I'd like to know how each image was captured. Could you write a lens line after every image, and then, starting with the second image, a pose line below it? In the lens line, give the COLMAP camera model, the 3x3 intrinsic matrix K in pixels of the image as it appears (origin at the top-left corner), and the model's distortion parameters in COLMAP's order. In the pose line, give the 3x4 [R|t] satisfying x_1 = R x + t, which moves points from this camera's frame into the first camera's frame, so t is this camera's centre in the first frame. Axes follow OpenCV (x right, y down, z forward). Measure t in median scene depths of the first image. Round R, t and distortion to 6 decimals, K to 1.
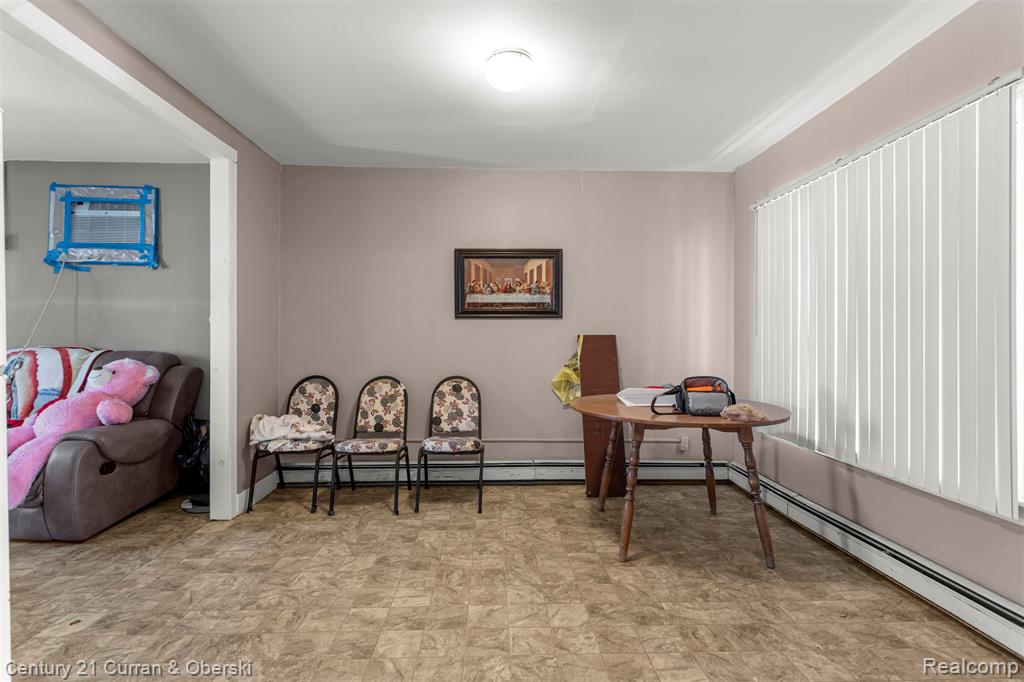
lens RADIAL K [[493.0, 0, 515.2], [0, 493.0, 339.4], [0, 0, 1]] dist [0.005431, 0.000409]
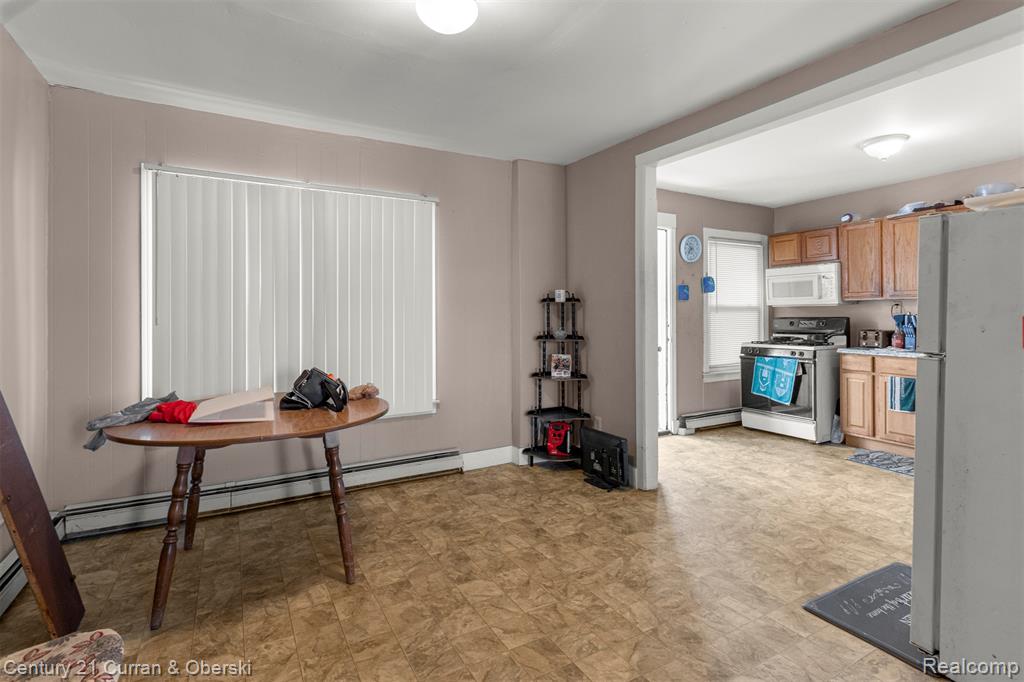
lens RADIAL K [[493.0, 0, 528.4], [0, 493.0, 310.5], [0, 0, 1]] dist [0.005431, 0.000409]
pose [[-0.468140, 0.005106, 0.883640, -0.918496], [0.004123, 0.999985, -0.003593, -0.040610], [-0.883645, 0.001961, -0.468154, 1.459497]]
